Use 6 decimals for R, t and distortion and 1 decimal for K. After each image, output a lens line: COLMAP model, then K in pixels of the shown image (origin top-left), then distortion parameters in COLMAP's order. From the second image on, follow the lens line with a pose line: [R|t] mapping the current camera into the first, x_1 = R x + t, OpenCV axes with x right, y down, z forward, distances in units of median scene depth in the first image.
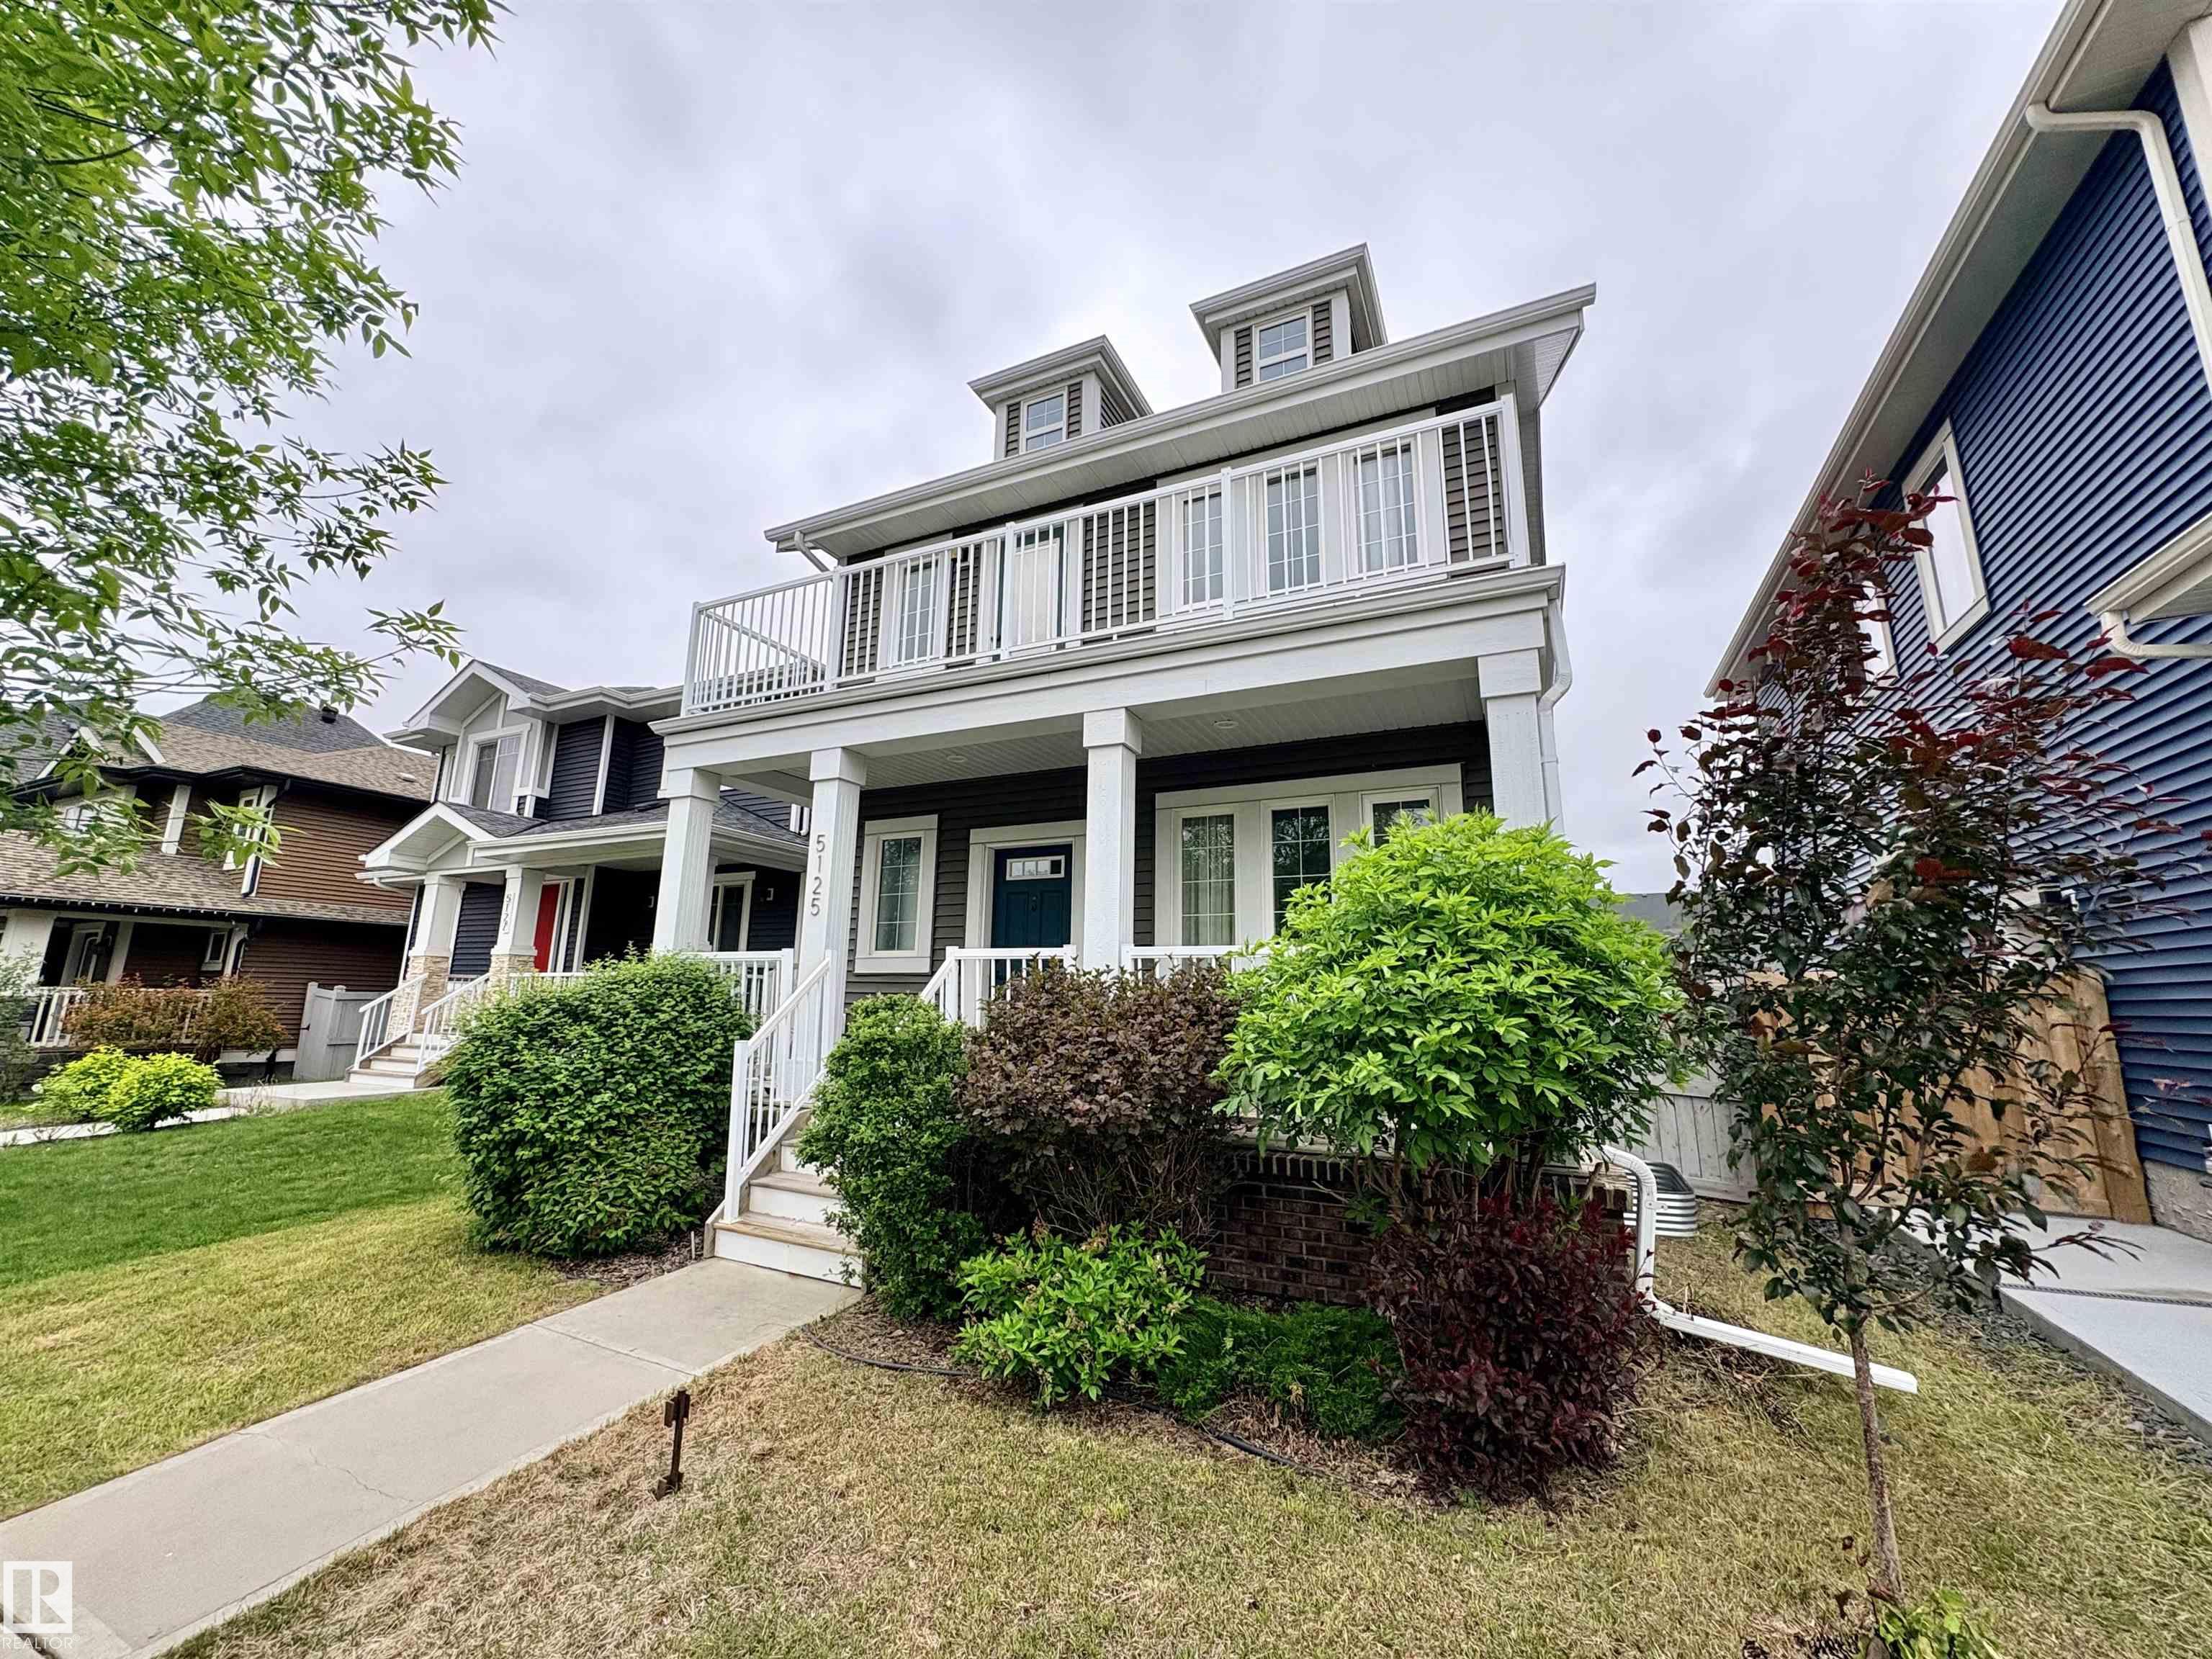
lens RADIAL K [[877.3, 0, 1106.0], [0, 877.3, 829.5], [0, 0, 1]] dist [-0.000303, 0.000150]
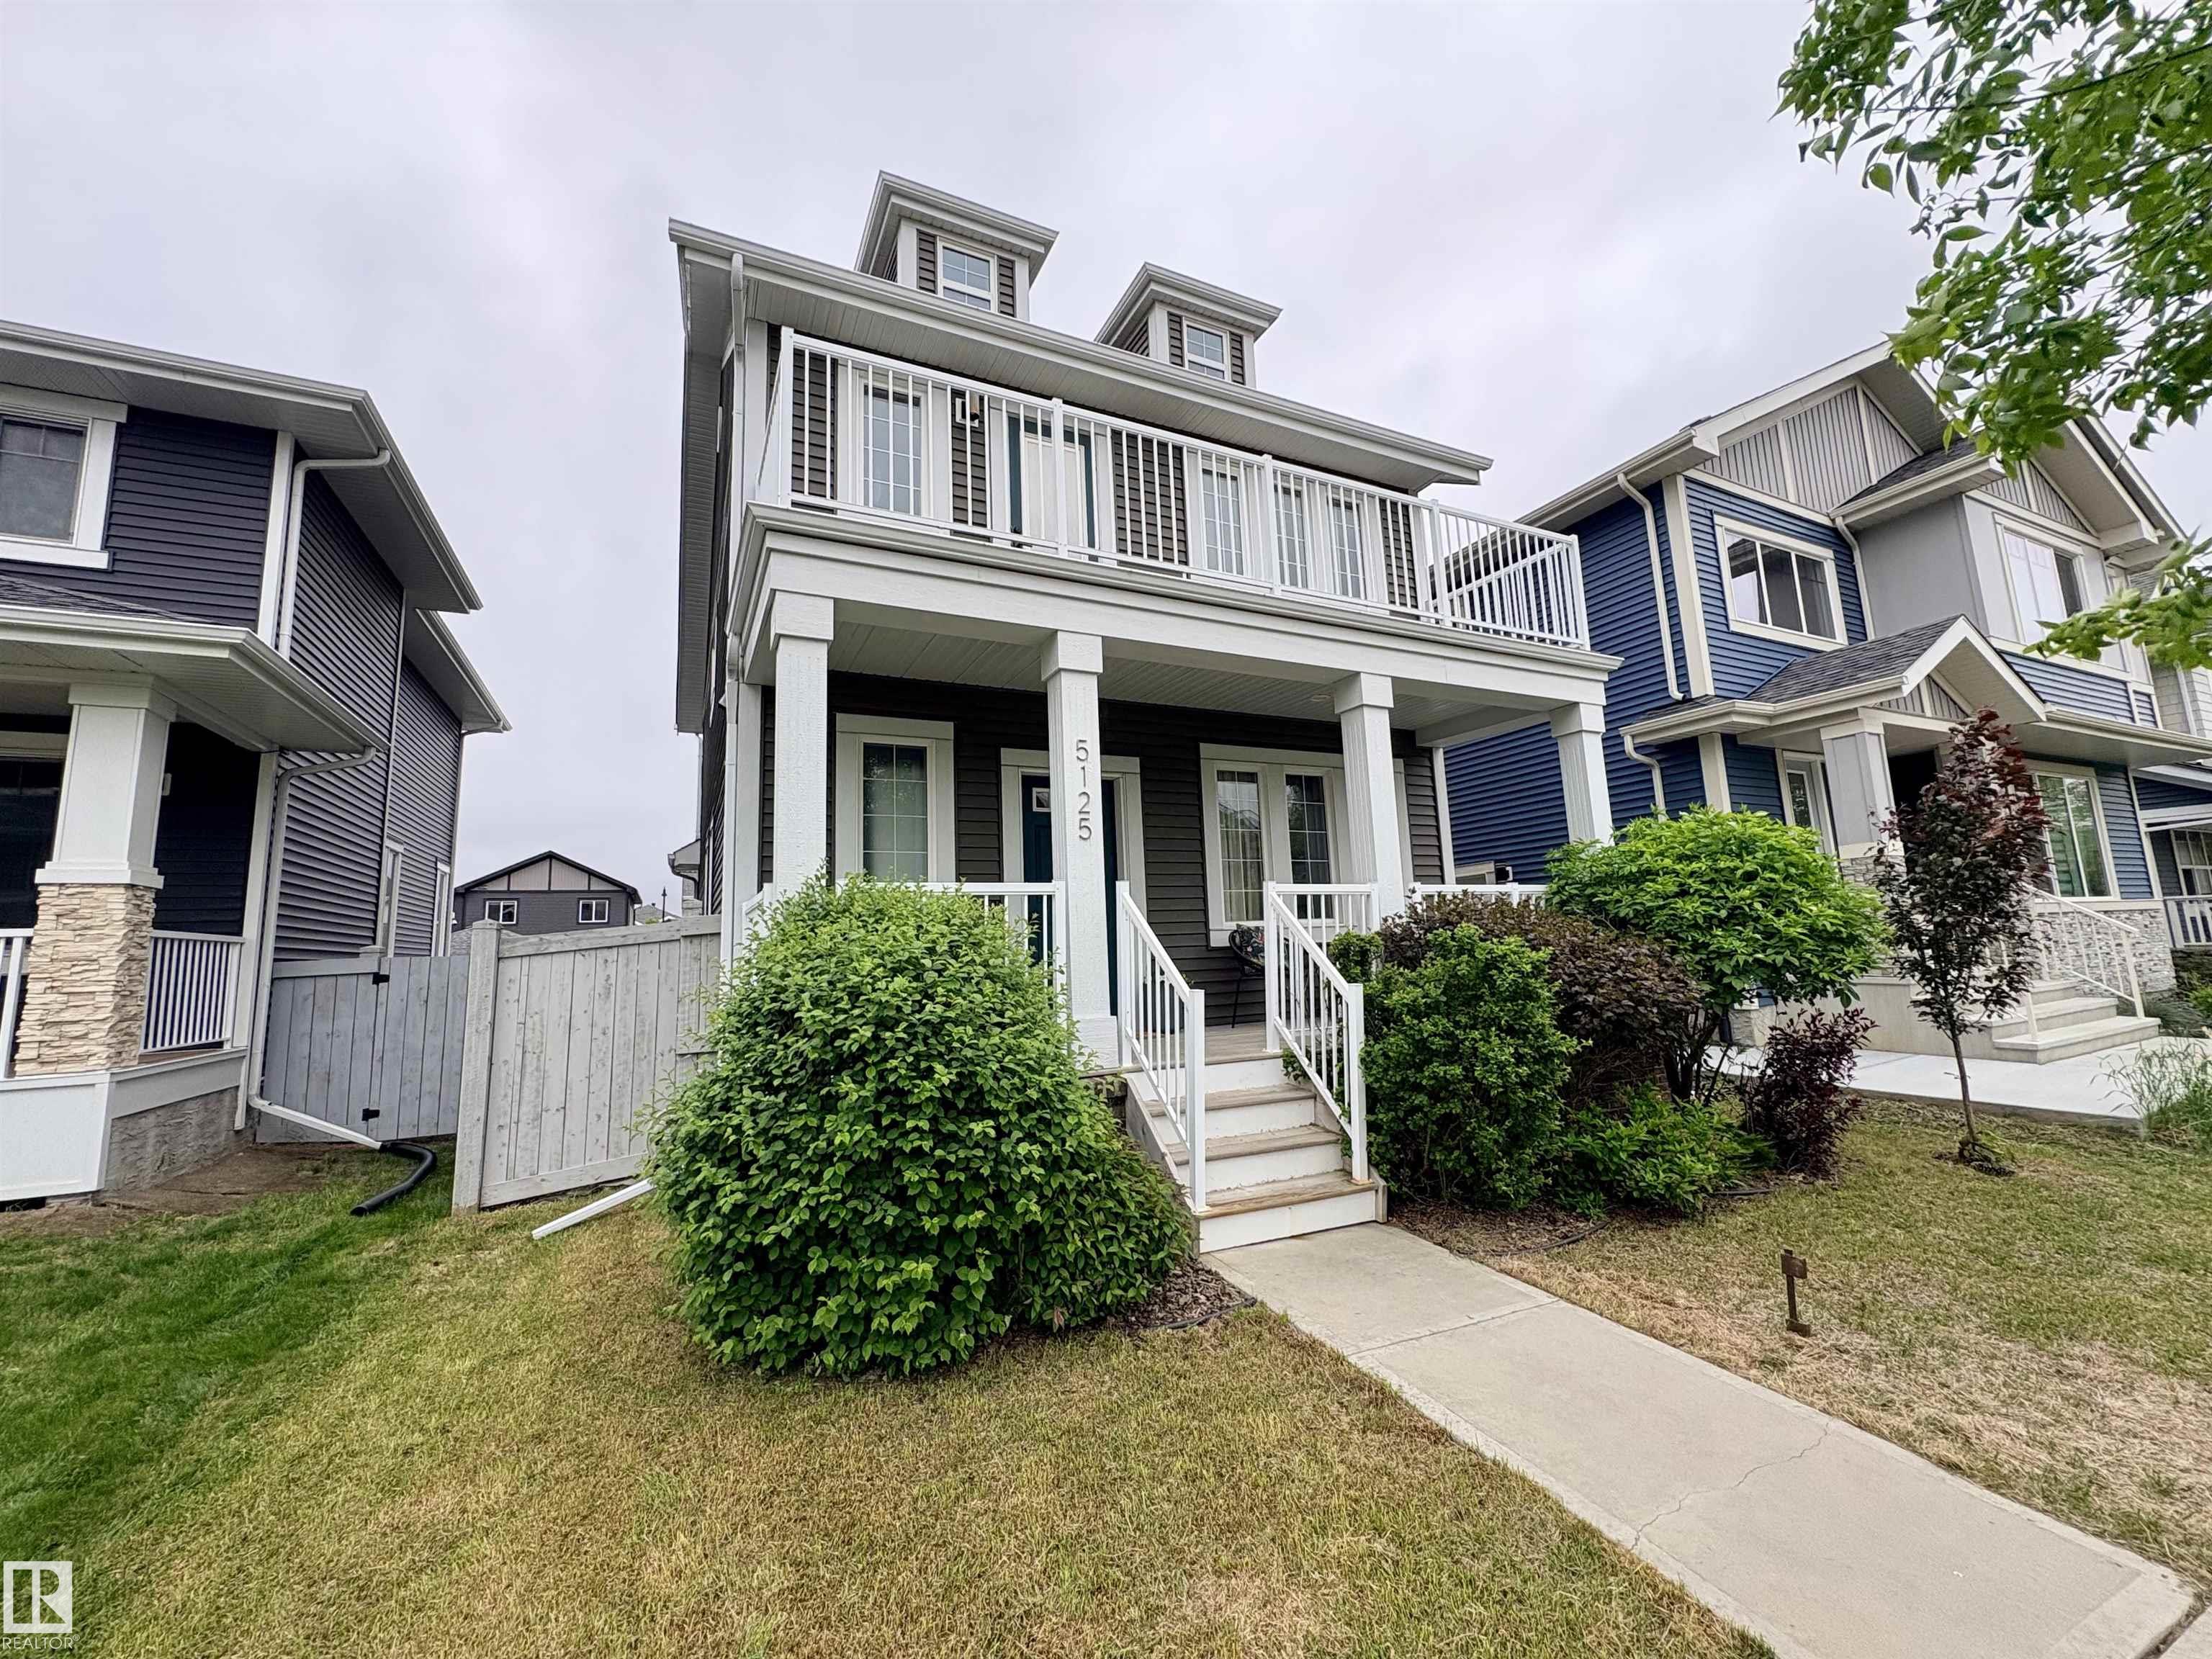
lens RADIAL K [[932.2, 0, 1170.7], [0, 932.2, 845.1], [0, 0, 1]] dist [-0.053756, 0.000018]
pose [[0.589041, 0.053711, 0.806316, -0.760709], [-0.106207, 0.994279, 0.011356, 0.065405], [-0.801093, -0.092326, 0.591376, 0.339034]]
